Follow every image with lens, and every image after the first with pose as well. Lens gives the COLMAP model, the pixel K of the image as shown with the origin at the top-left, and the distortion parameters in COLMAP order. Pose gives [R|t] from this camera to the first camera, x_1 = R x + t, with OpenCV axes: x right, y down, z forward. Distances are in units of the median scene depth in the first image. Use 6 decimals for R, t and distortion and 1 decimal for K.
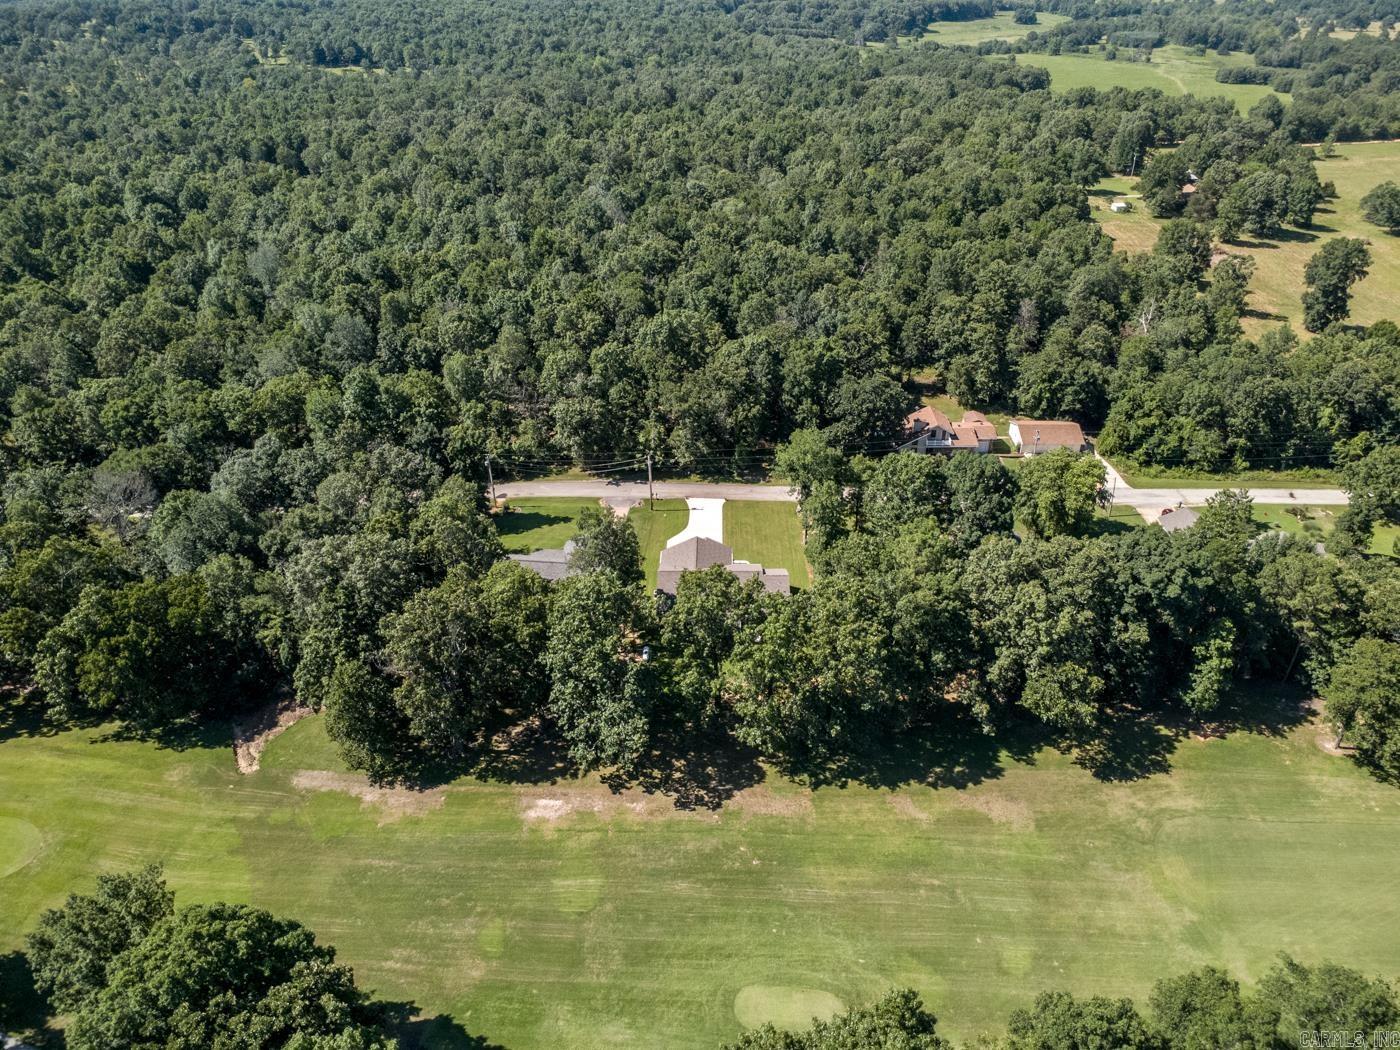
lens RADIAL K [[989.6, 0, 692.0], [0, 989.6, 517.2], [0, 0, 1]] dist [0.004987, 0.002458]
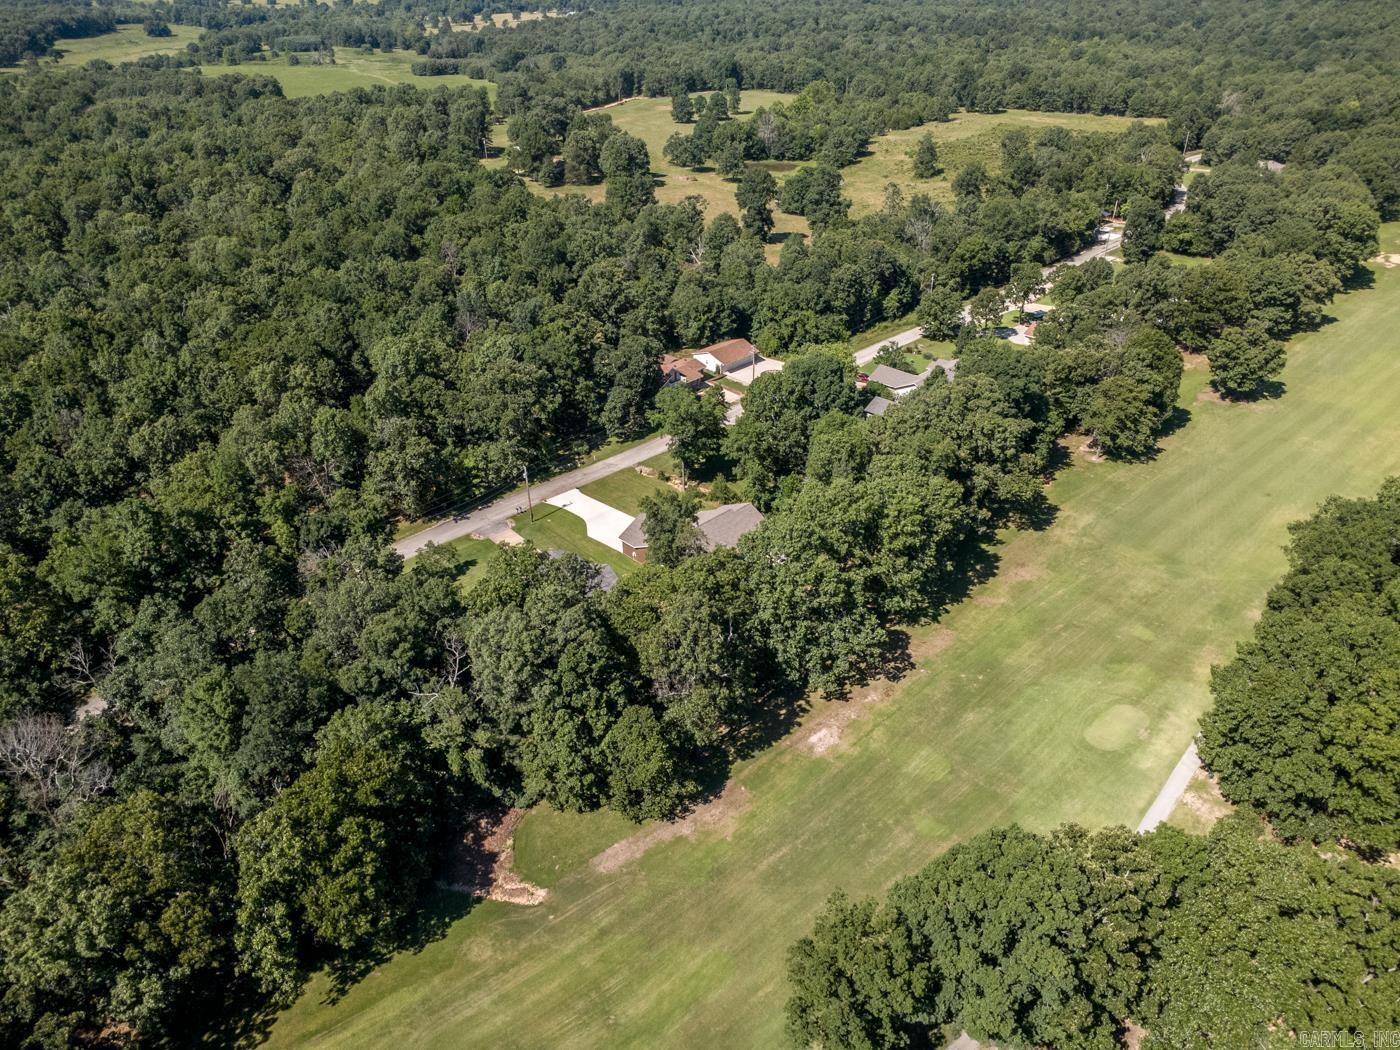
lens RADIAL K [[989.6, 0, 697.6], [0, 989.6, 528.0], [0, 0, 1]] dist [0.004987, 0.002458]
pose [[0.694129, -0.371137, 0.616800, -0.764611], [0.369983, 0.918945, 0.136574, -0.107292], [-0.617493, 0.133405, 0.775181, 0.204406]]
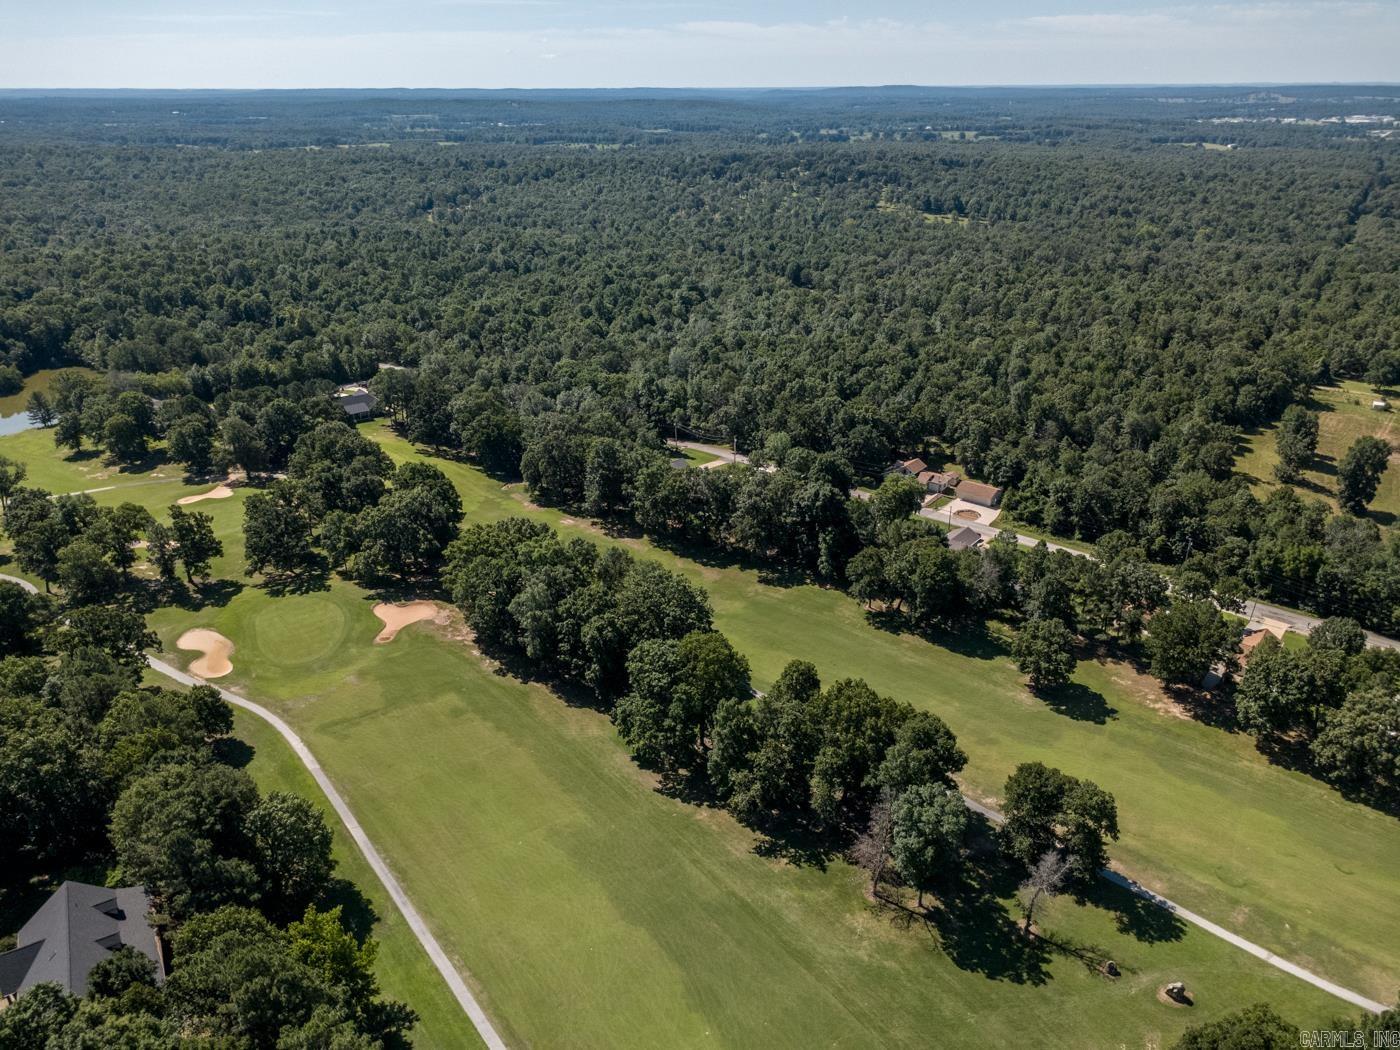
lens RADIAL K [[989.6, 0, 693.1], [0, 989.6, 530.8], [0, 0, 1]] dist [0.004987, 0.002458]
pose [[0.780758, 0.264402, -0.566135, 1.455566], [-0.322697, 0.946498, -0.002990, 0.204236], [0.535054, 0.185025, 0.824307, -0.865807]]
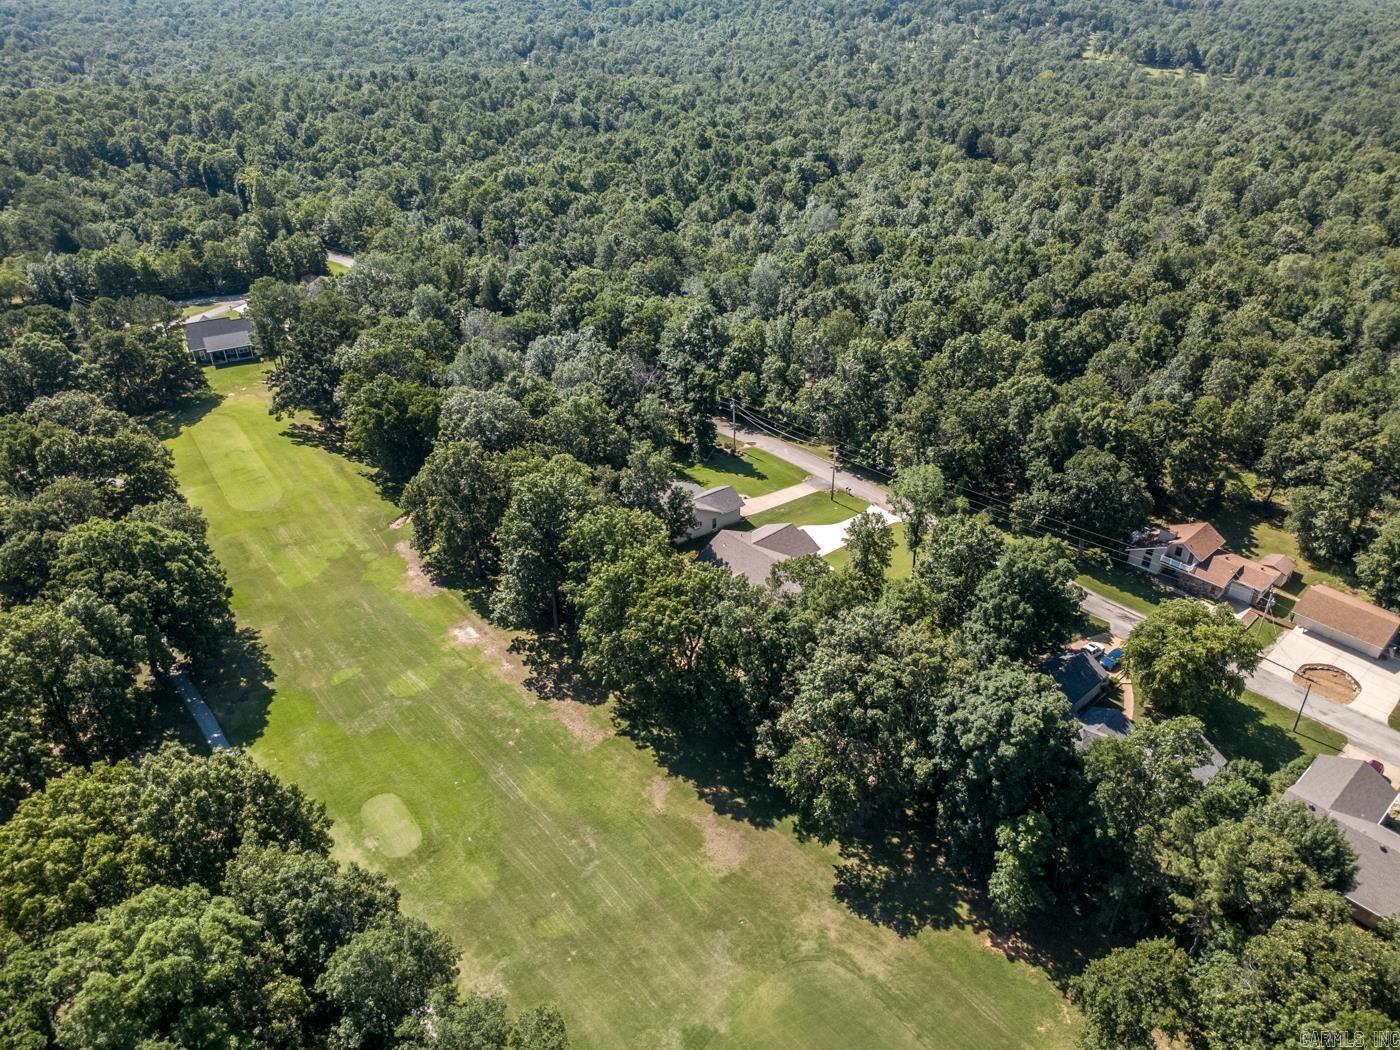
lens RADIAL K [[989.6, 0, 705.1], [0, 989.6, 520.4], [0, 0, 1]] dist [0.004987, 0.002458]
pose [[0.683997, 0.376821, -0.624622, 0.737614], [-0.373687, 0.916369, 0.143617, -0.122607], [0.626503, 0.135180, 0.767607, 0.192189]]
